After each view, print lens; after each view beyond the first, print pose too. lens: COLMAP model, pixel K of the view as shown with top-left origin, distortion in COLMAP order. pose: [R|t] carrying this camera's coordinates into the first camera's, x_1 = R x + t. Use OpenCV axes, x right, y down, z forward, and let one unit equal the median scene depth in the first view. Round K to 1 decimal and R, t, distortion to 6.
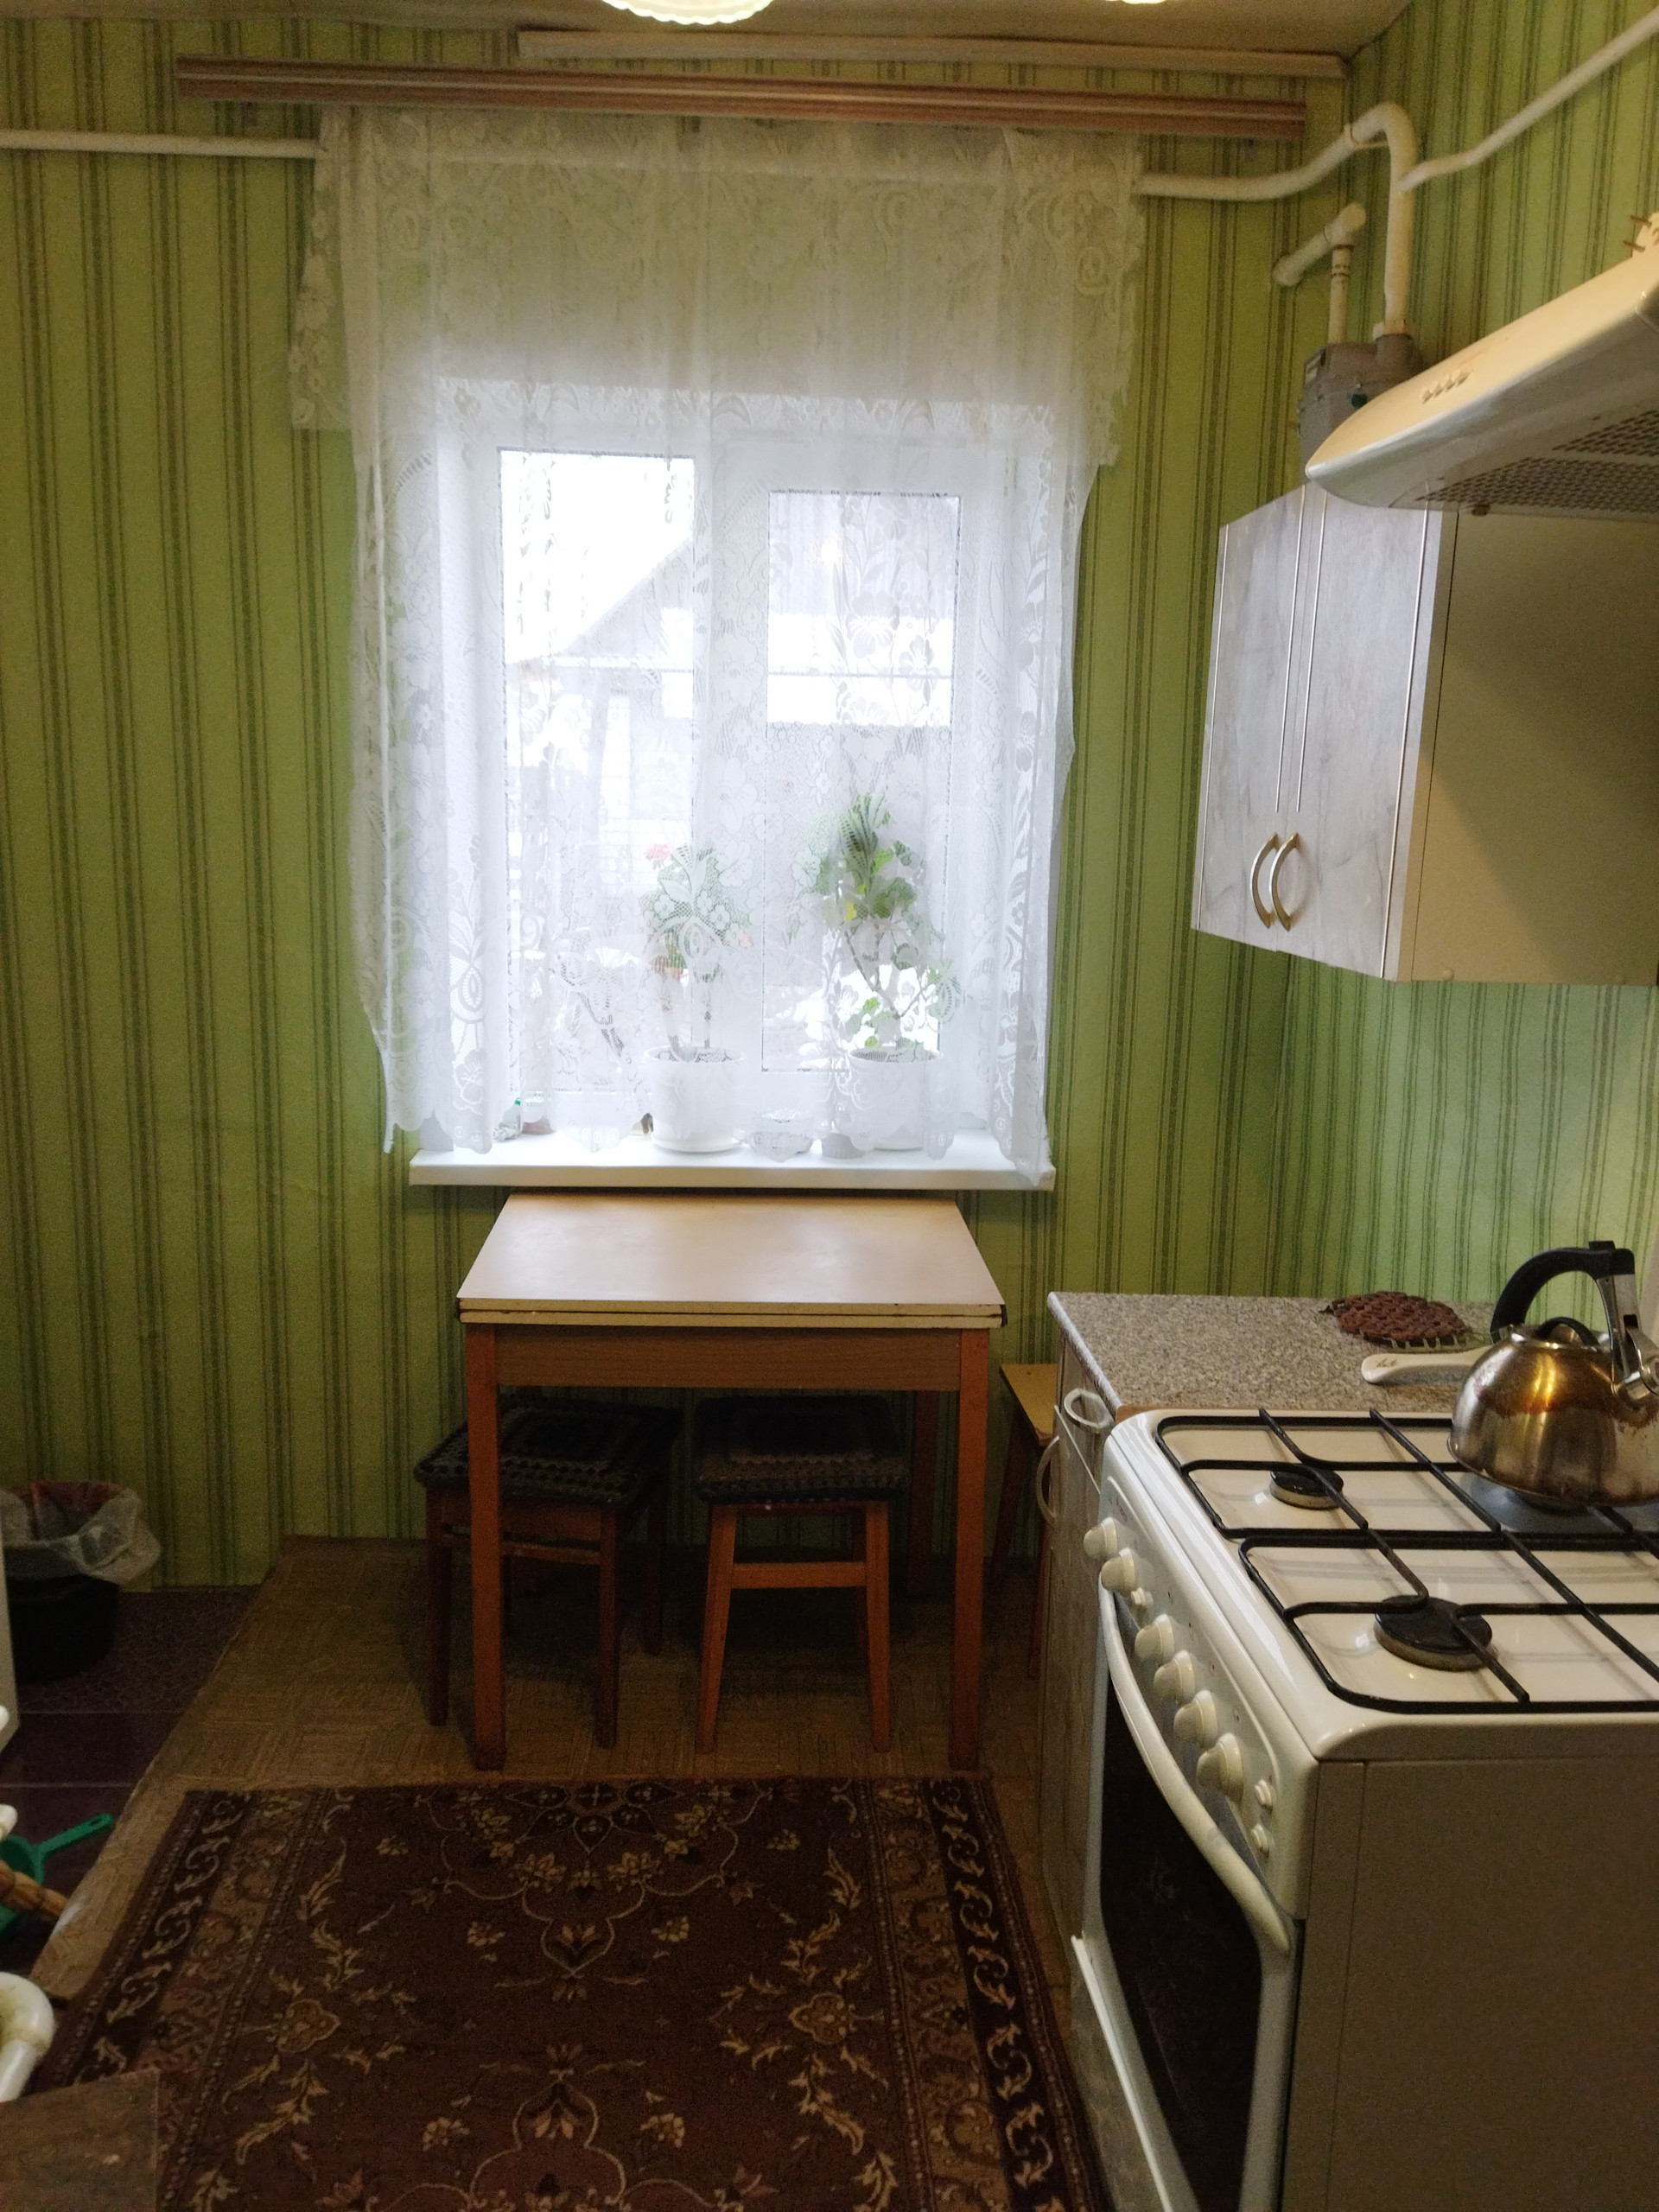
lens RADIAL K [[1583.4, 0, 828.5], [0, 1583.4, 1096.6], [0, 0, 1]] dist [-0.005110, -0.002336]
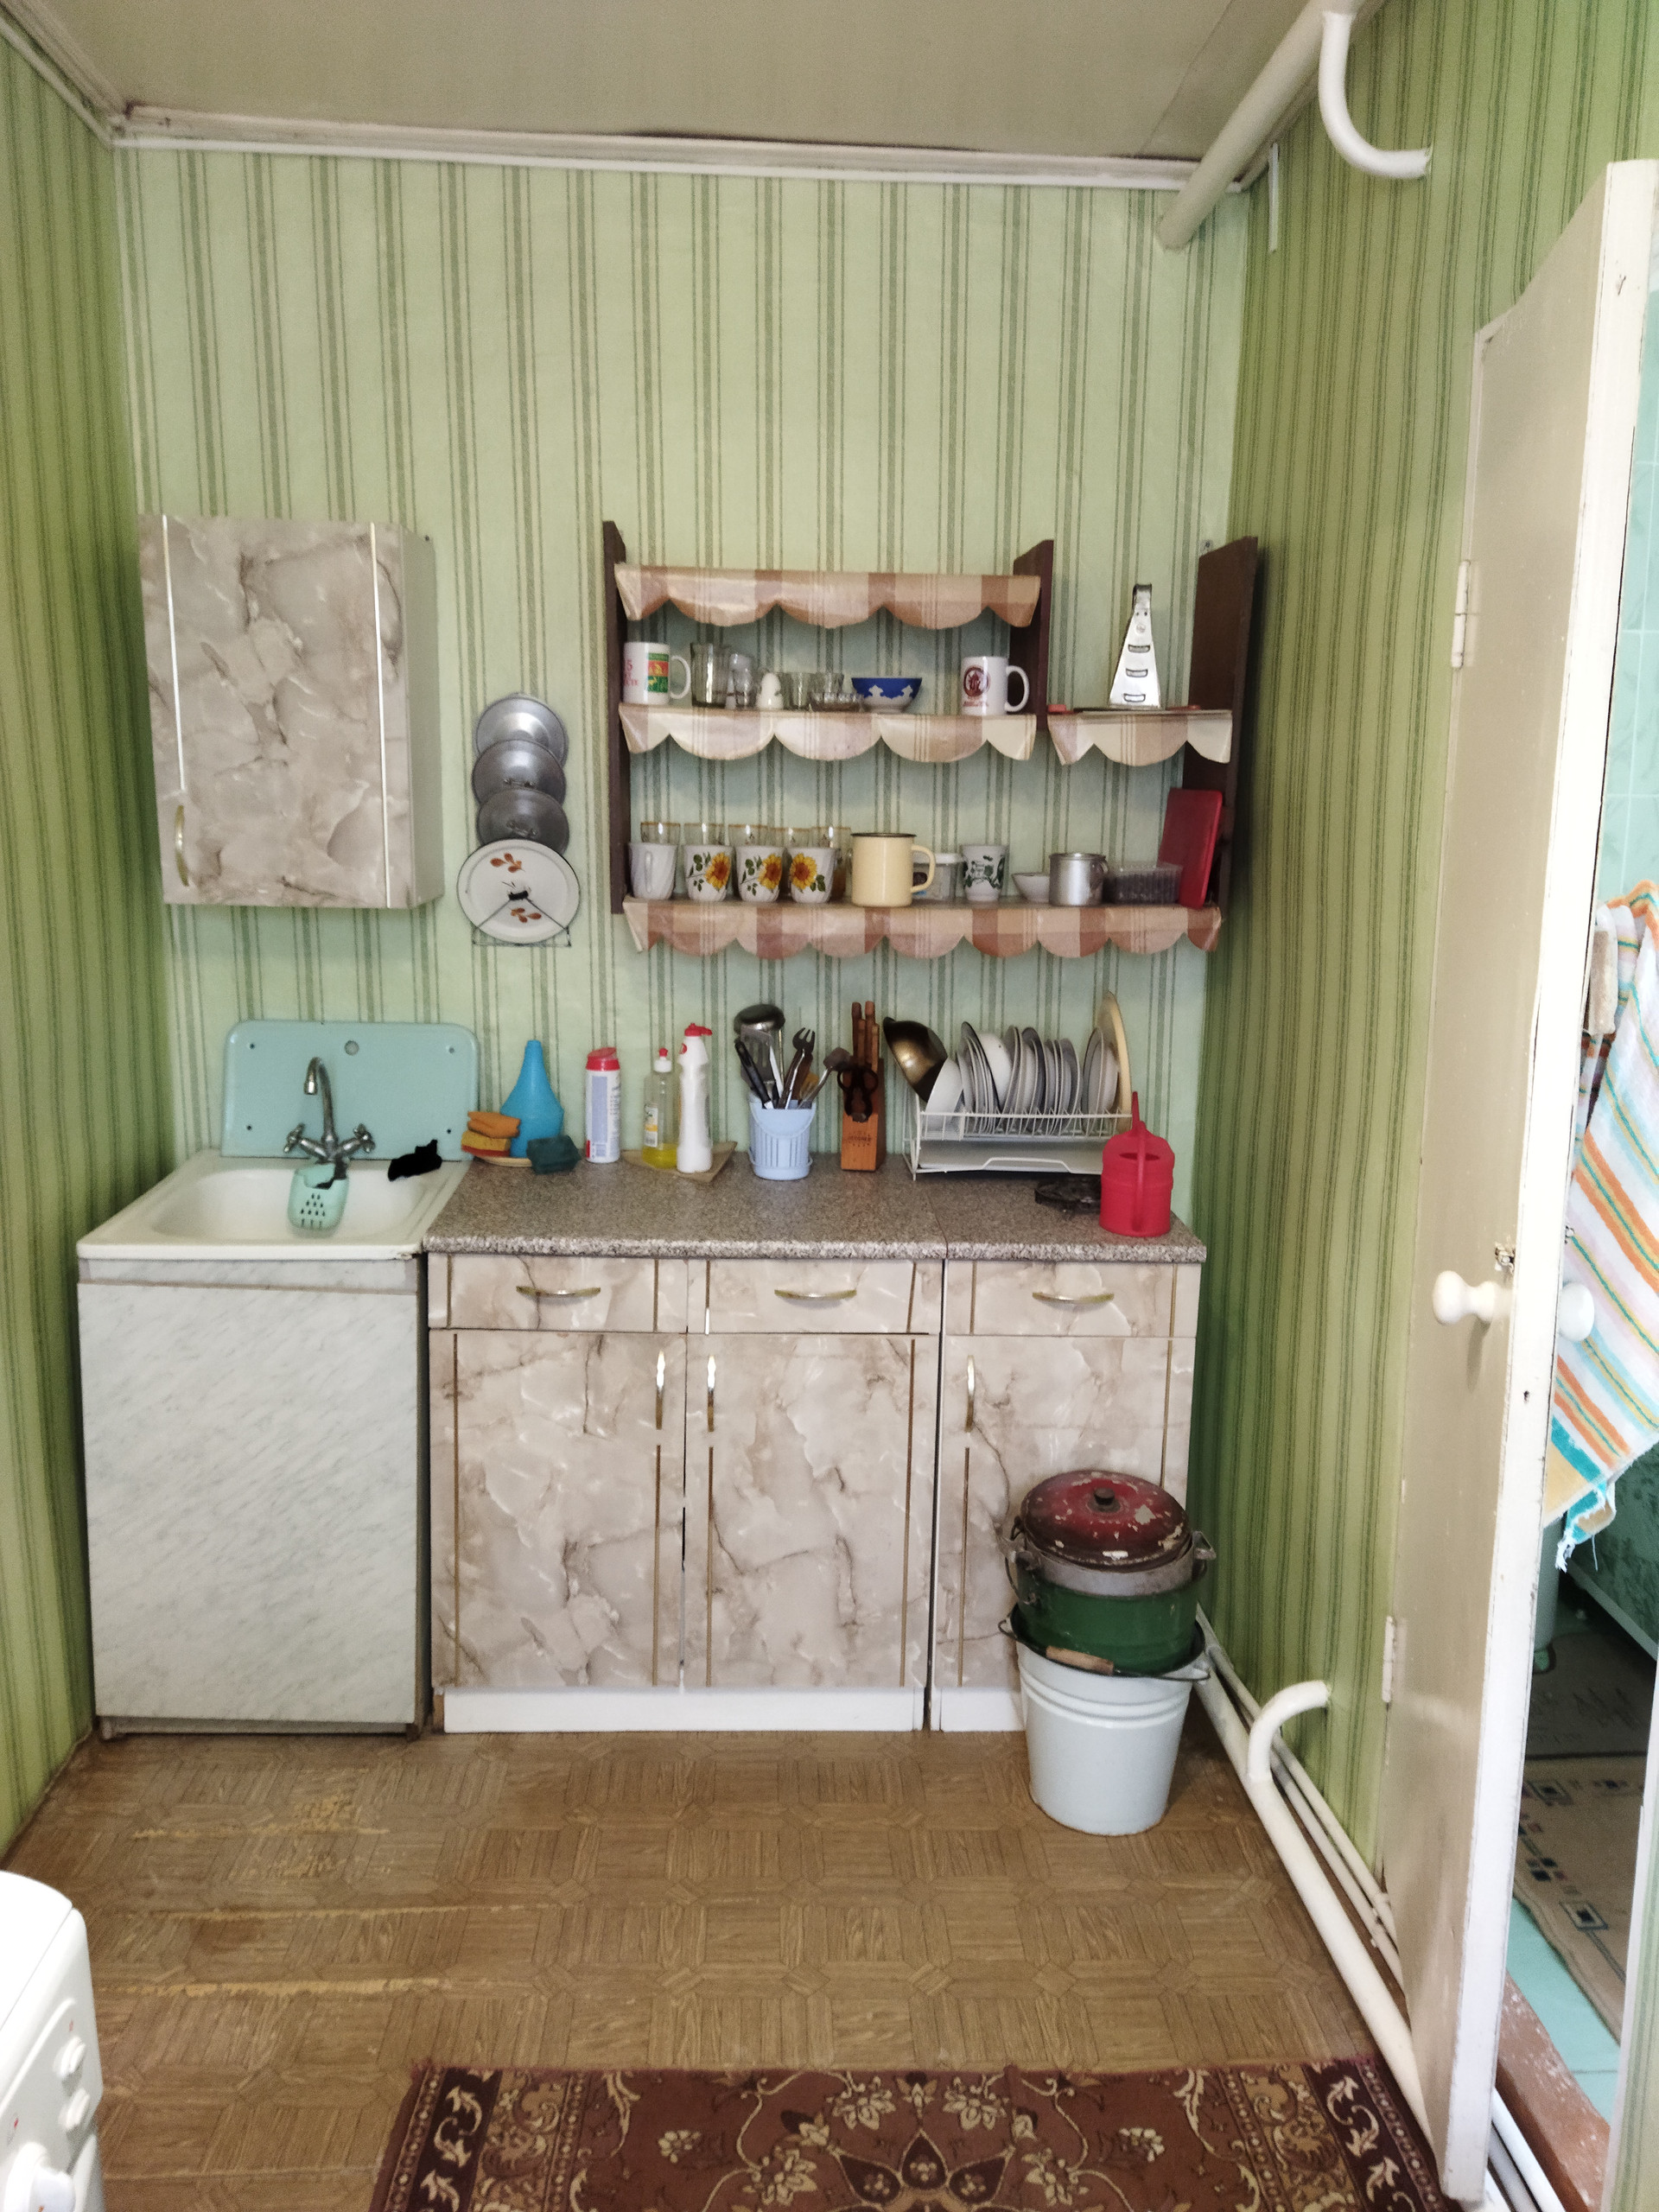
lens RADIAL K [[1583.4, 0, 831.4], [0, 1583.4, 1109.6], [0, 0, 1]] dist [-0.005110, -0.002336]
pose [[-0.997038, -0.056058, 0.052657, -0.117537], [-0.034656, 0.938664, 0.343088, -0.287445], [-0.068661, 0.340247, -0.937826, 1.566568]]
